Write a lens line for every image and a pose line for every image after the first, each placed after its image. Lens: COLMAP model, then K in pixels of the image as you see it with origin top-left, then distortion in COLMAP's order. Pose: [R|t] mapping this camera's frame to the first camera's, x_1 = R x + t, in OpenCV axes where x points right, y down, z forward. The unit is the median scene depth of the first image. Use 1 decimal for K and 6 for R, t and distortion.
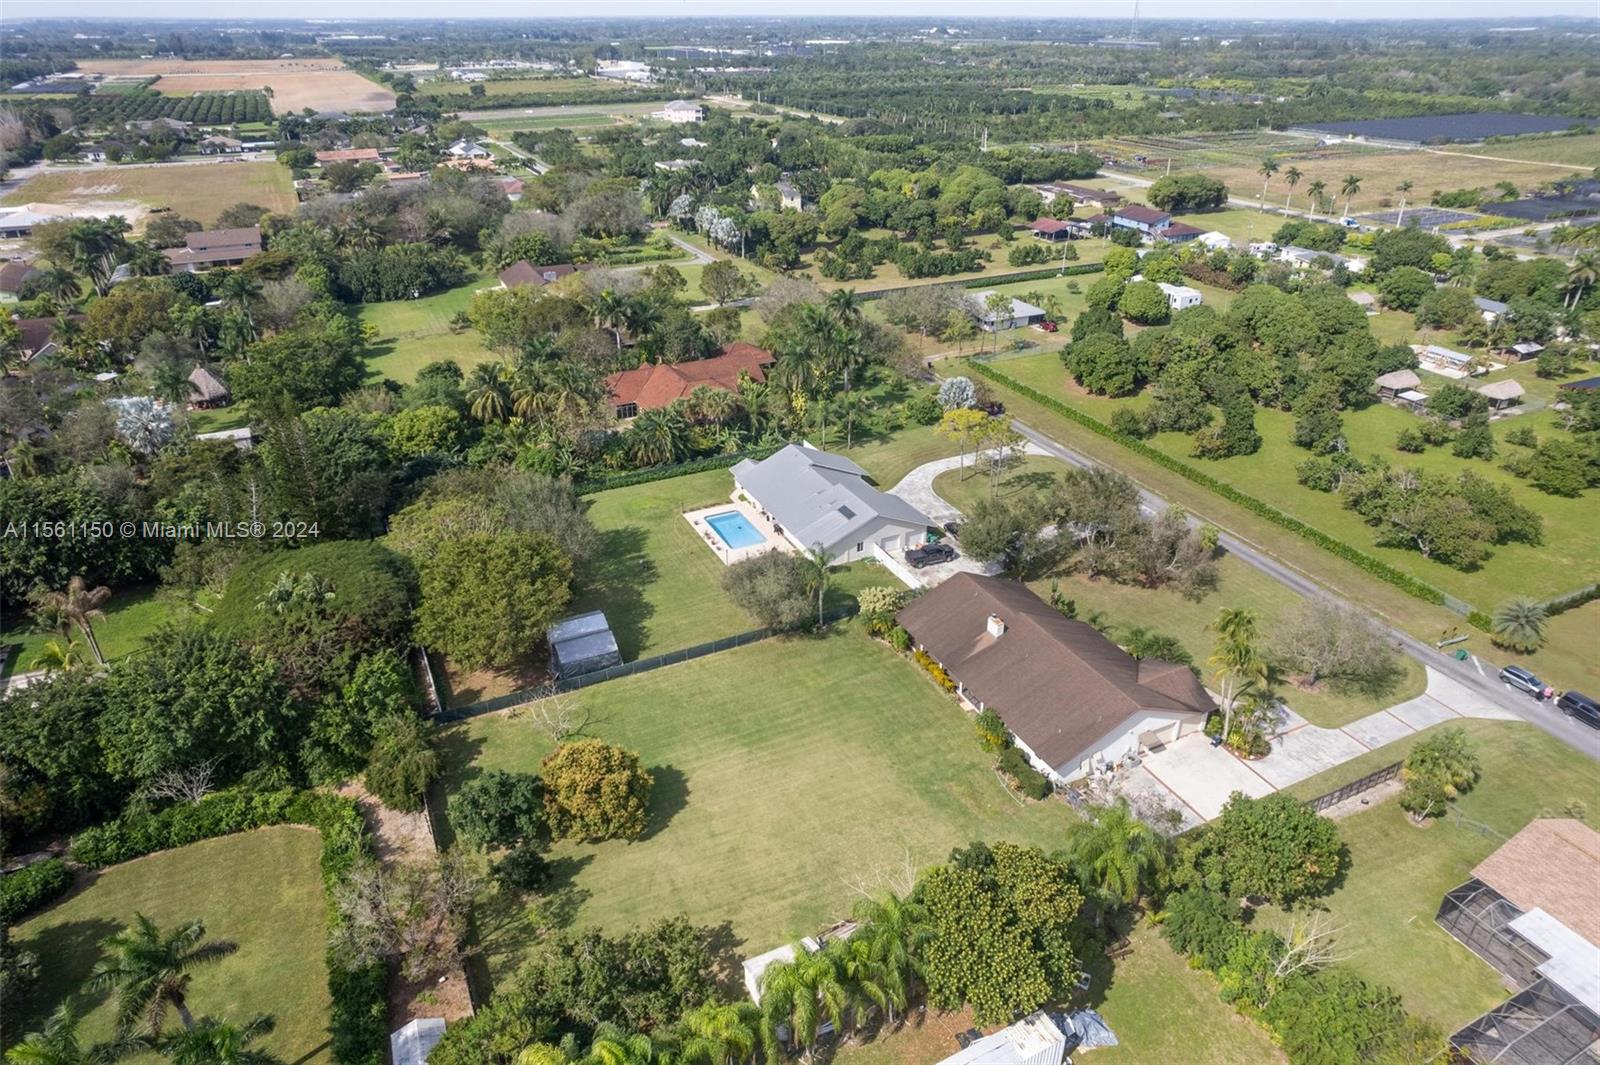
lens RADIAL K [[1026.3, 0, 812.6], [0, 1026.3, 531.1], [0, 0, 1]] dist [-0.079320, 0.073831]
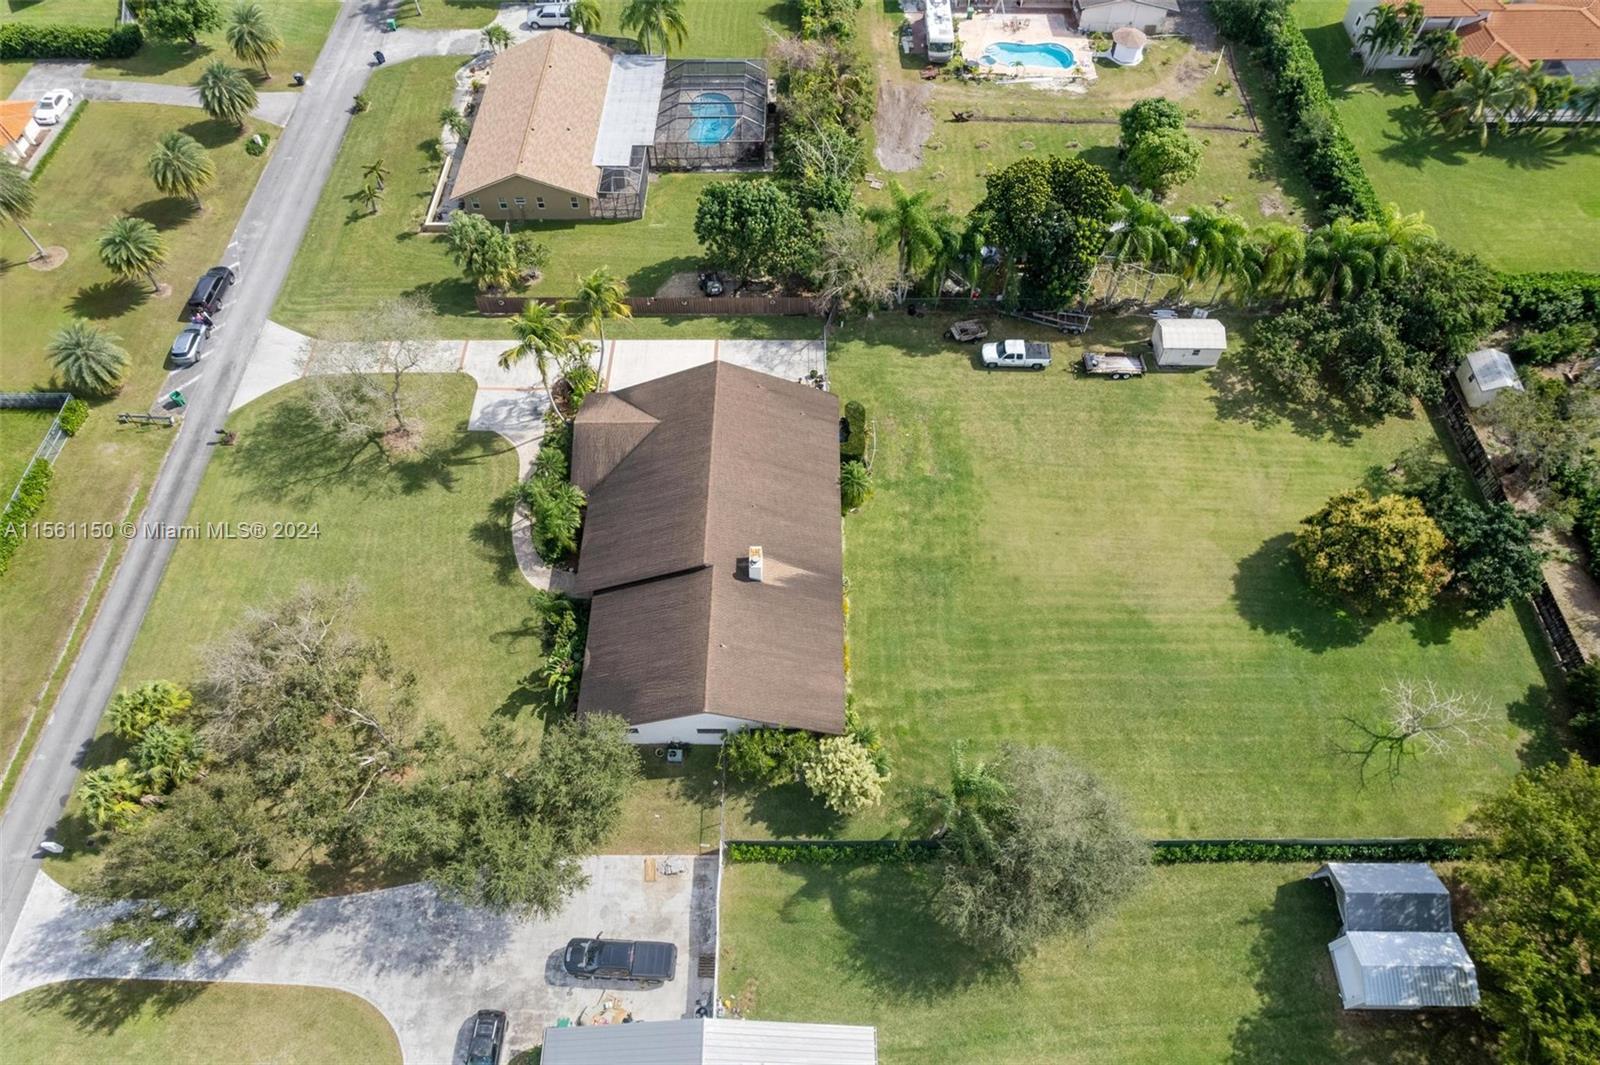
lens RADIAL K [[1026.3, 0, 812.6], [0, 1026.3, 531.1], [0, 0, 1]] dist [-0.079320, 0.073831]
pose [[-0.897551, -0.366376, 0.245300, -0.001894], [0.199043, 0.159741, 0.966884, -0.256941], [-0.393427, 0.916652, -0.070451, 0.495005]]
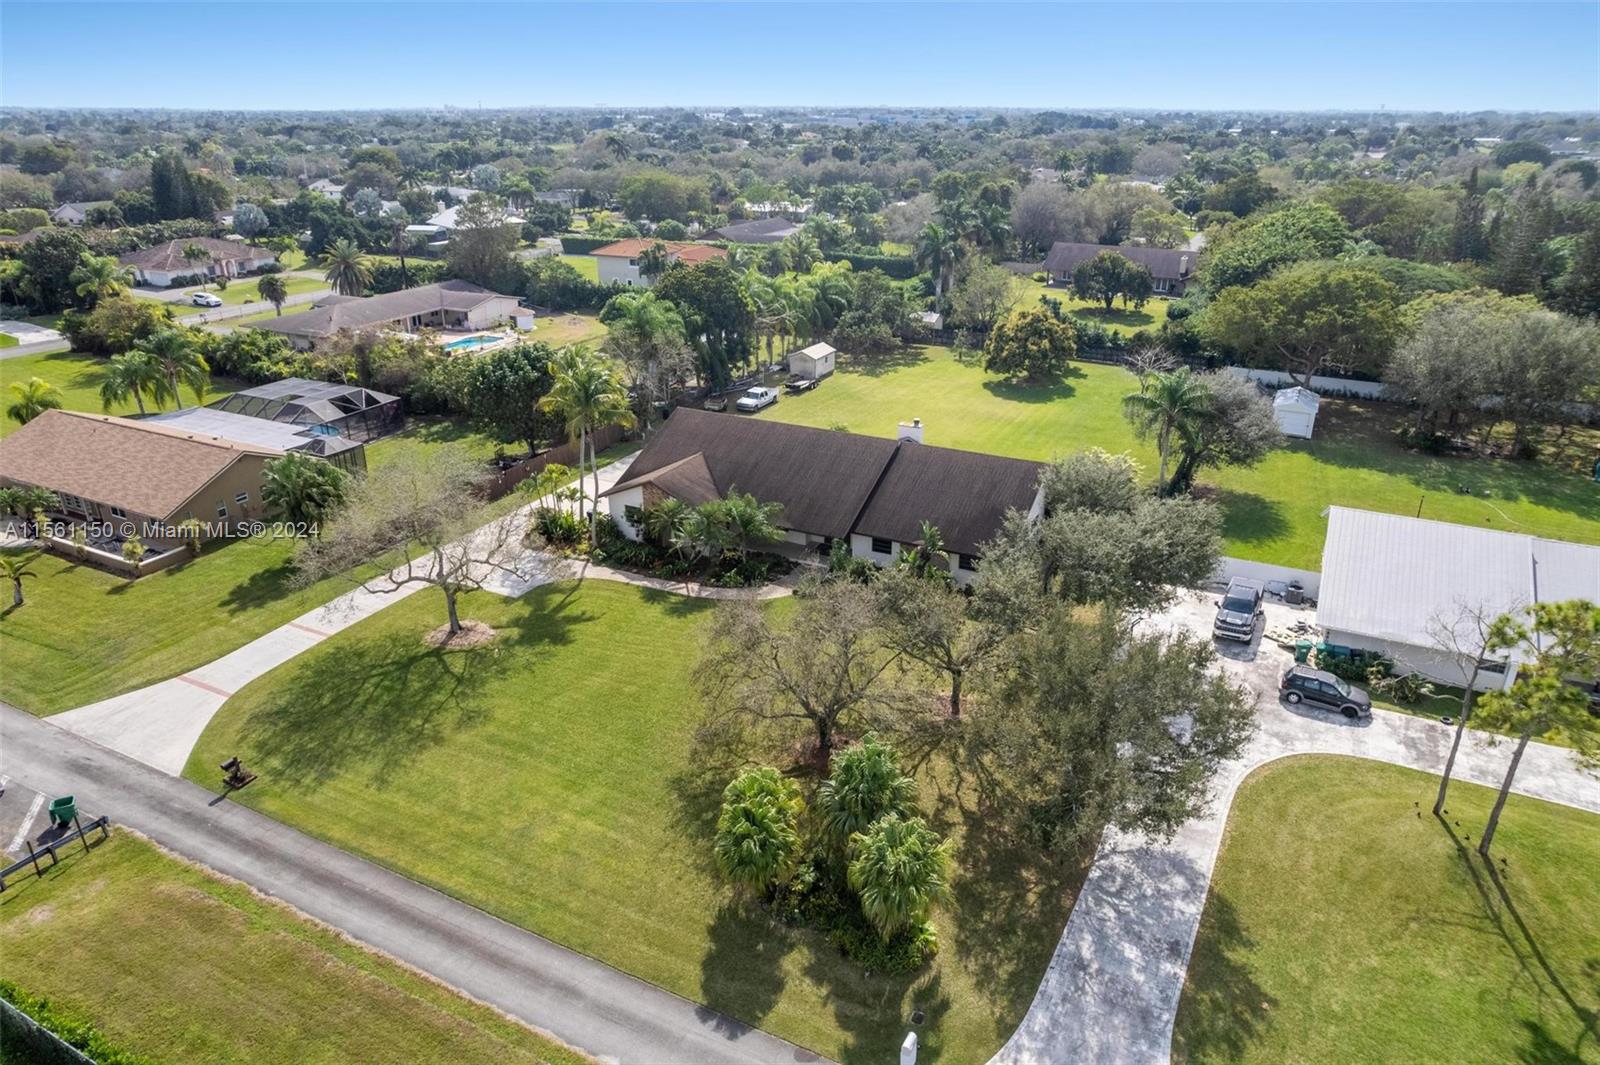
lens RADIAL K [[1026.3, 0, 812.6], [0, 1026.3, 531.1], [0, 0, 1]] dist [-0.079320, 0.073831]
pose [[-0.797475, 0.242240, -0.552588, 0.311644], [-0.271777, 0.673463, 0.687448, -0.156875], [0.538675, 0.698404, -0.471235, 0.654900]]
